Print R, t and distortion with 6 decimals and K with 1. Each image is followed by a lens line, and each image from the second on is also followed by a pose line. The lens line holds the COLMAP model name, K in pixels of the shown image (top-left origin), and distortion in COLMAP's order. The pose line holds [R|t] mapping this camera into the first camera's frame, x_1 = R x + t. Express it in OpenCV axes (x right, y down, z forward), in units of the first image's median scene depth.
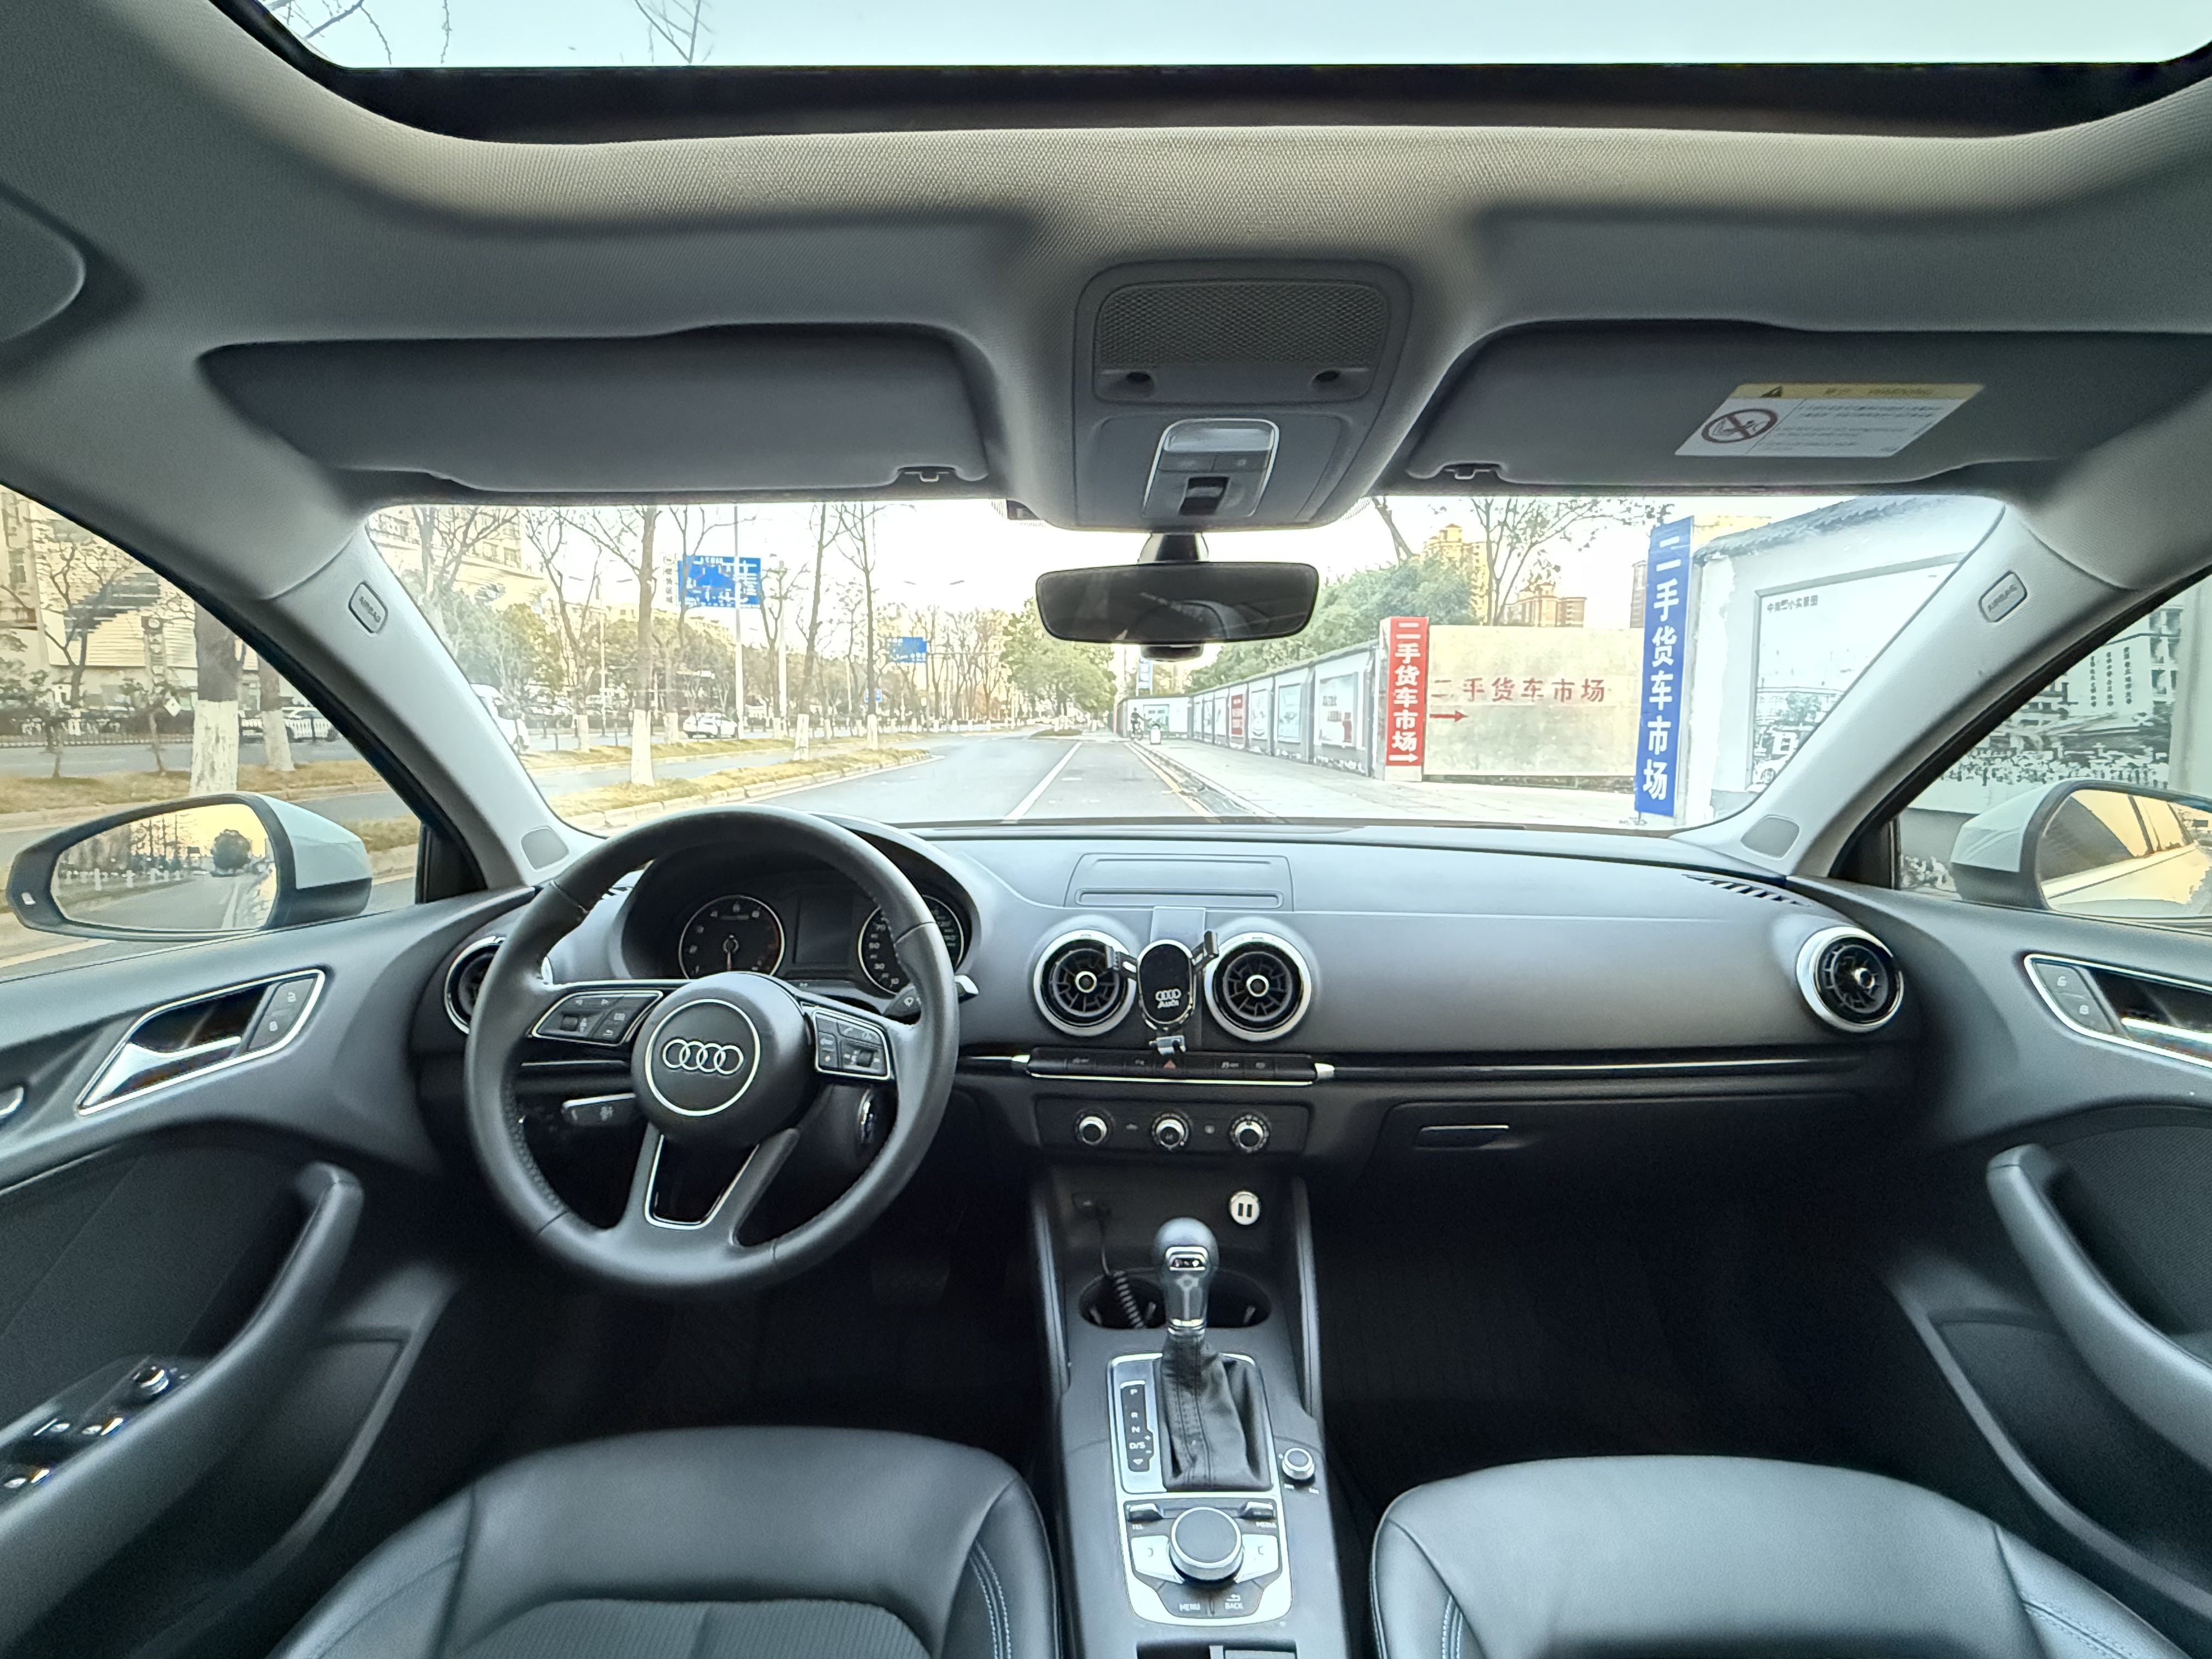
lens RADIAL K [[1010.3, 0, 1106.0], [0, 1010.3, 829.5], [0, 0, 1]] dist [0.001299, 0.001182]
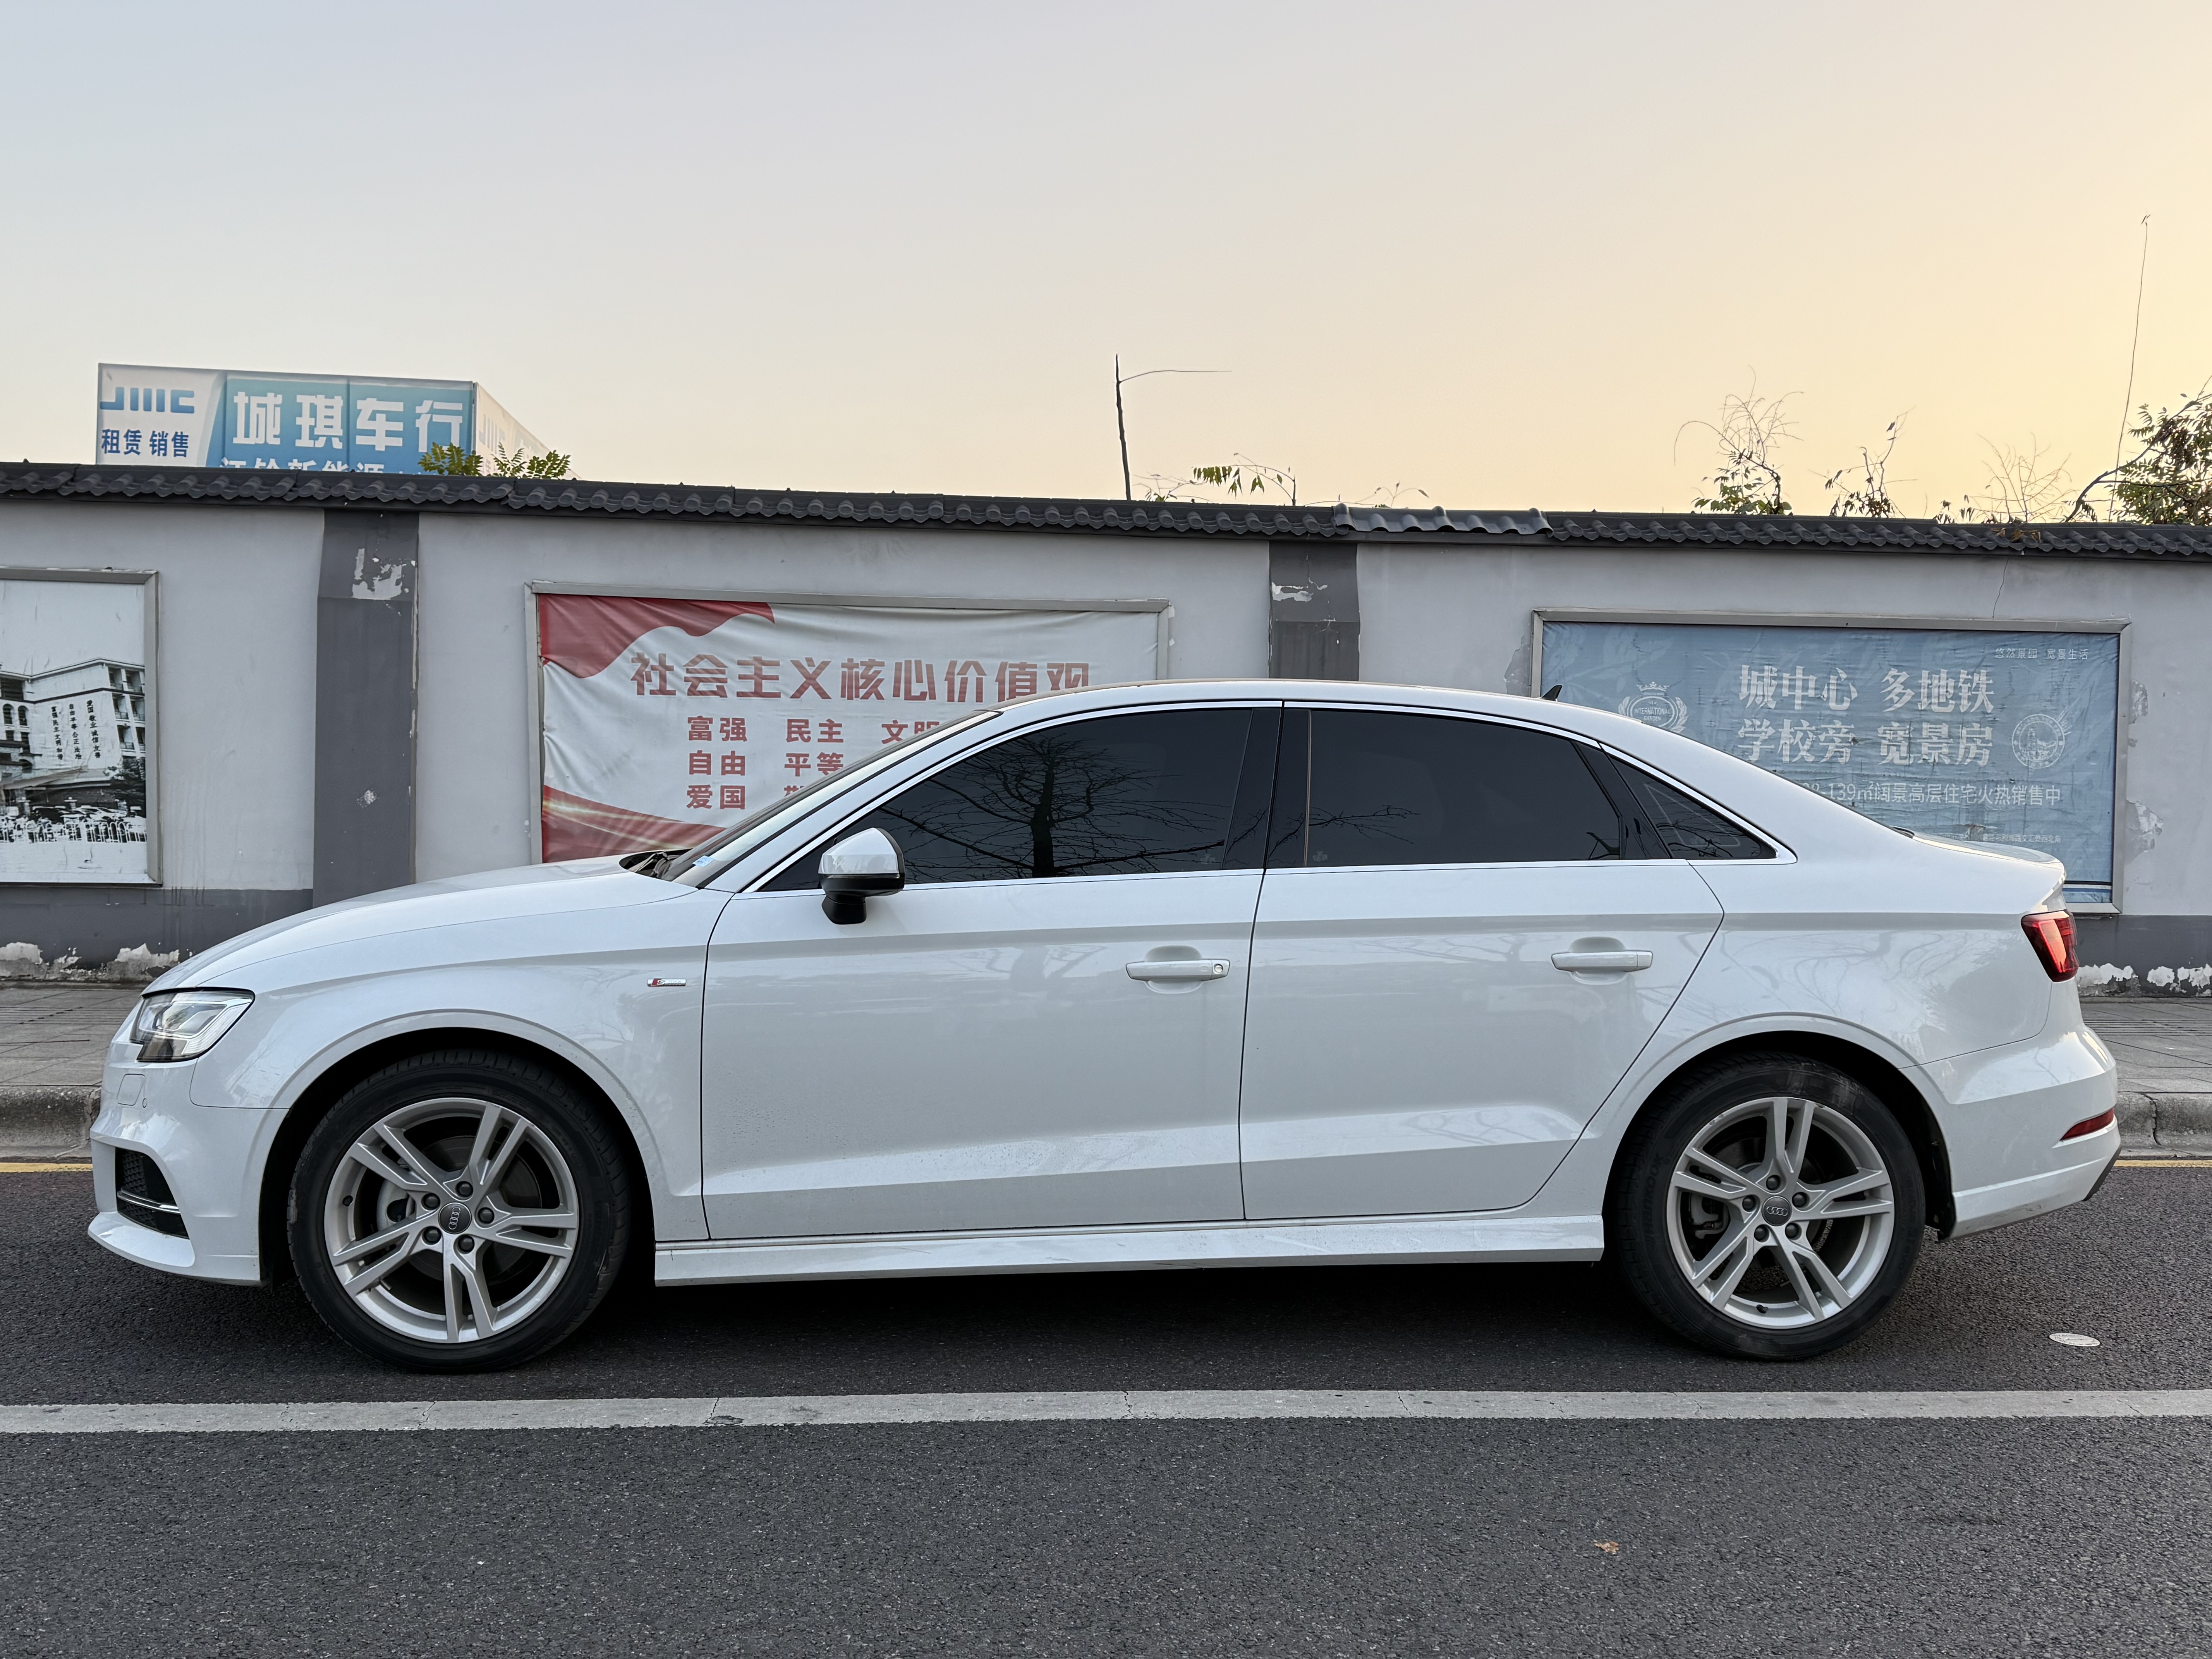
lens RADIAL K [[1937.1, 0, 1106.0], [0, 1937.1, 829.5], [0, 0, 1]] dist [0.201210, -0.413407]
pose [[-0.068242, -0.023326, 0.997396, -0.546513], [0.089118, 0.995588, 0.029381, -0.012642], [-0.993681, 0.090891, -0.065862, 0.083985]]
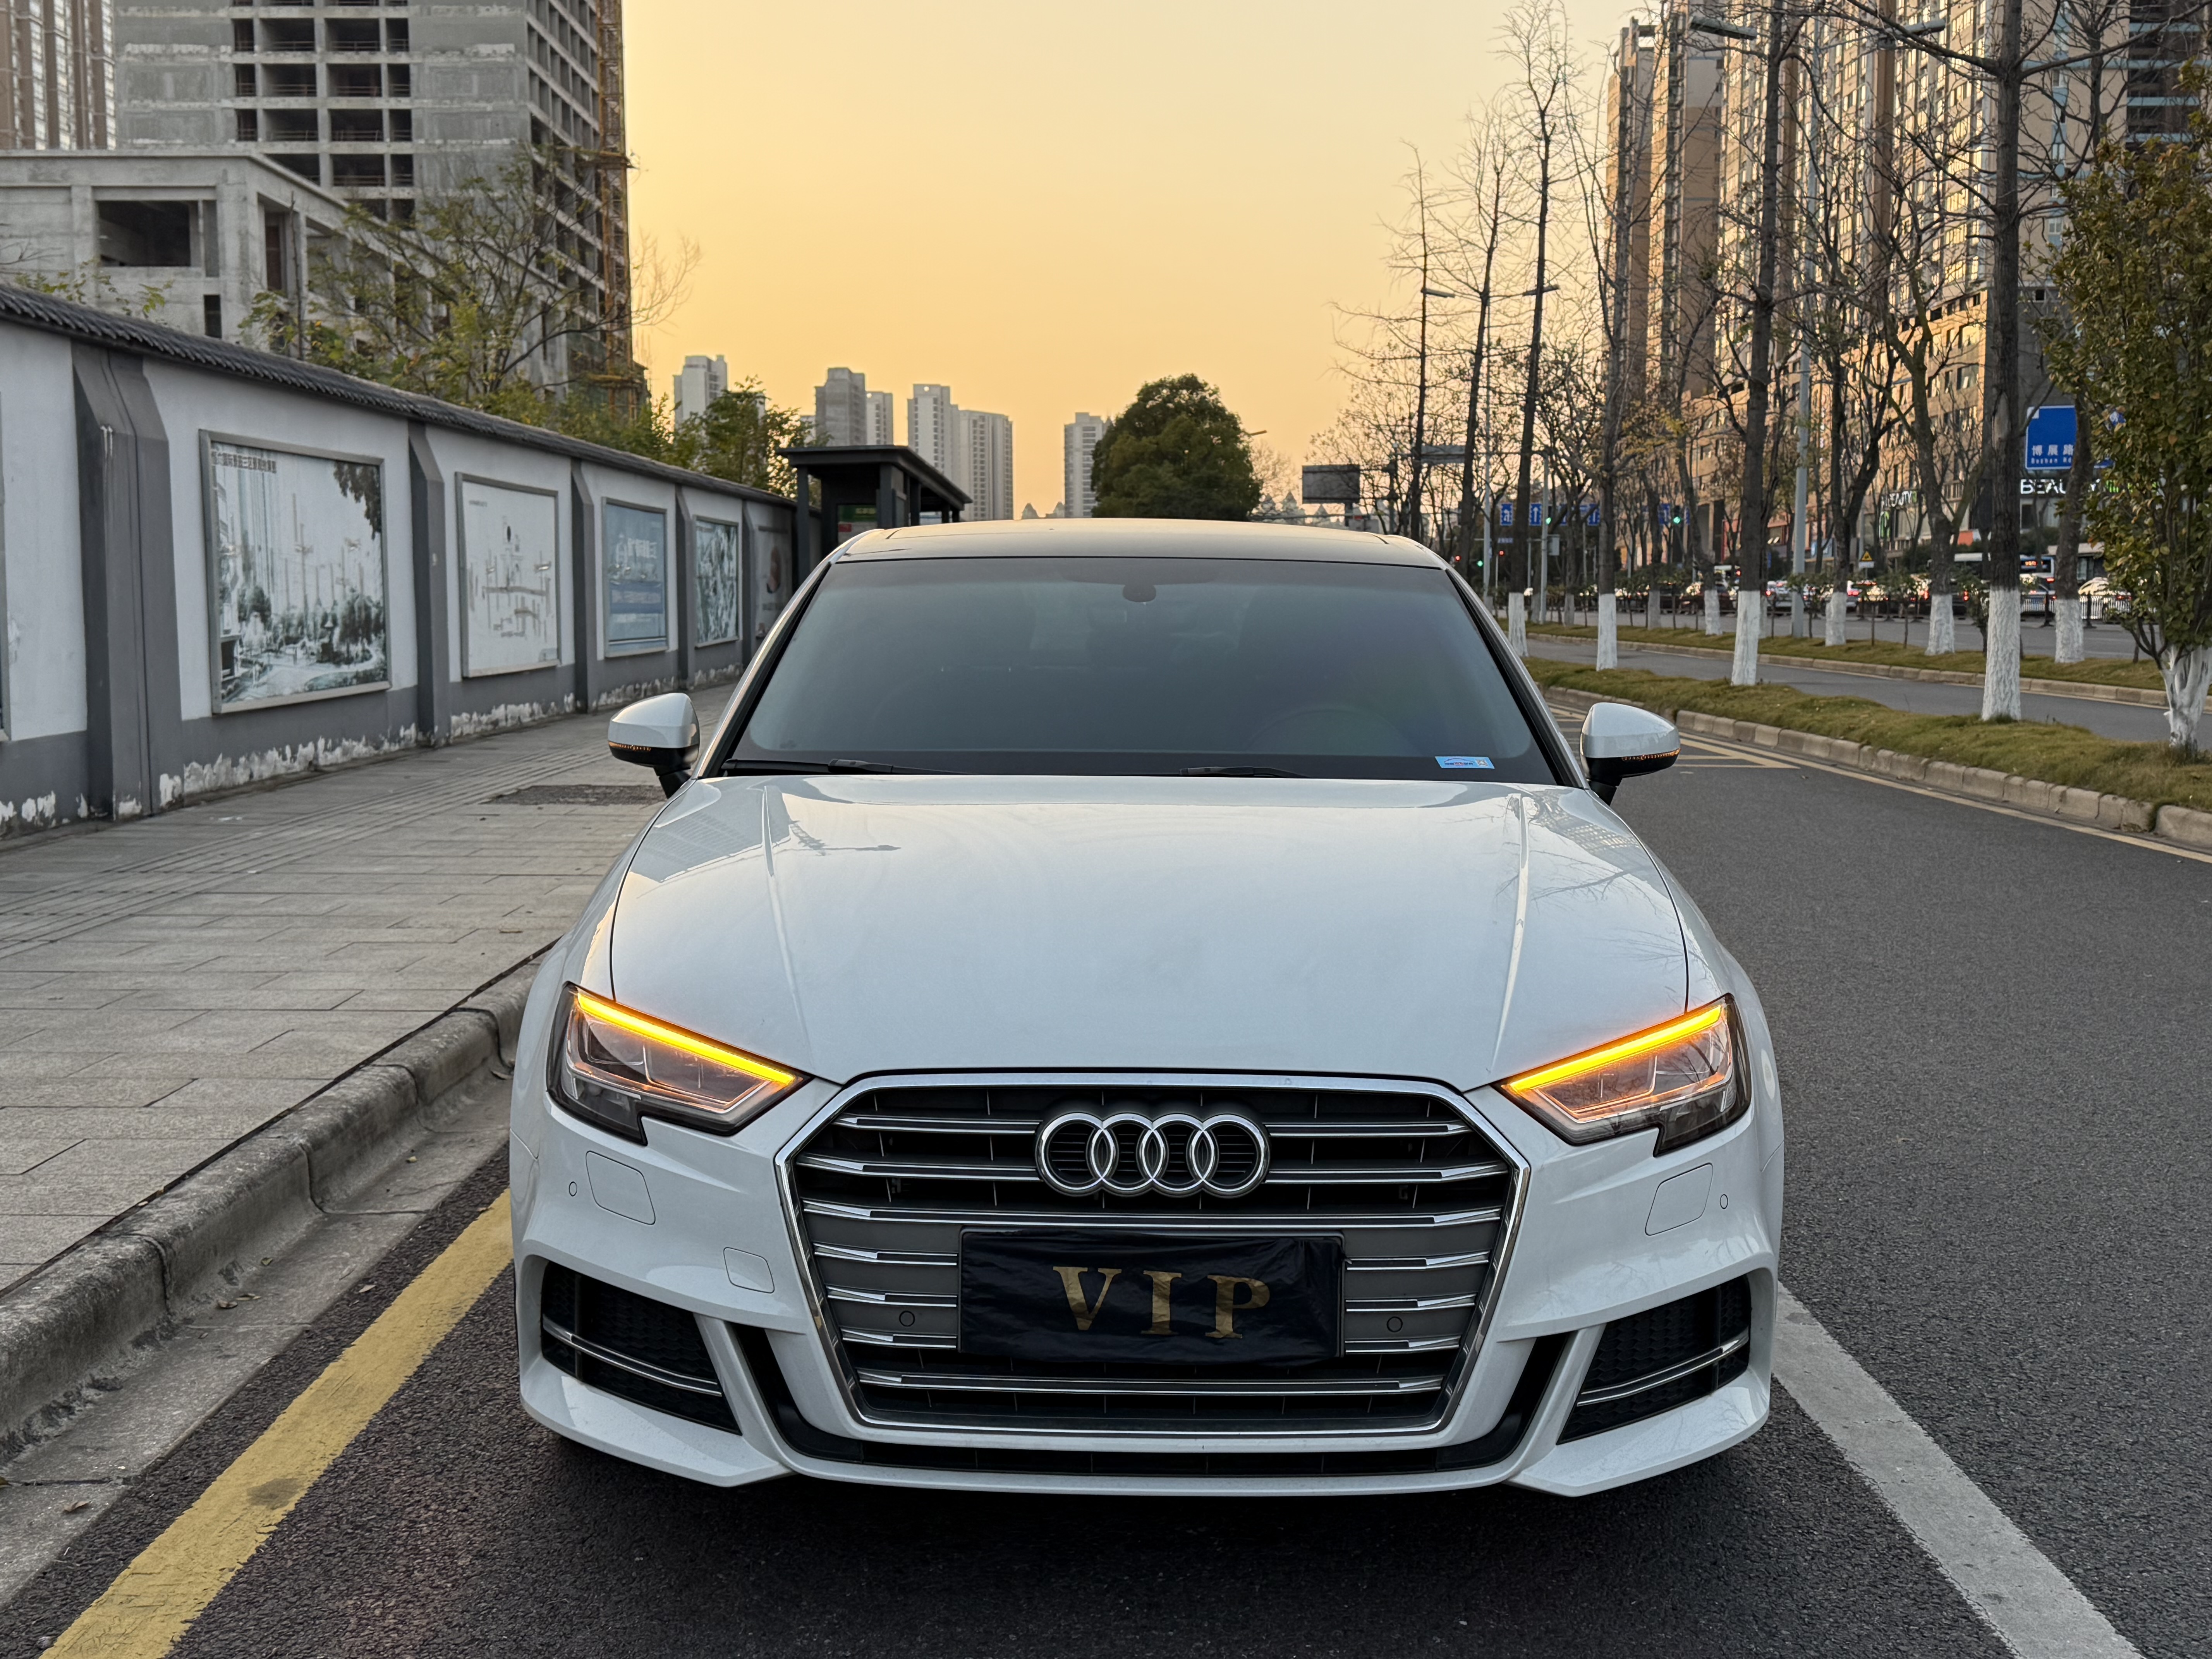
lens RADIAL K [[2456.5, 0, 1106.0], [0, 2456.5, 829.5], [0, 0, 1]] dist [0.170644, -0.391903]
pose [[-0.999969, -0.004928, 0.006115, 0.013807], [-0.003590, 0.979338, 0.202200, -0.084280], [-0.006985, 0.202172, -0.979325, 0.630230]]
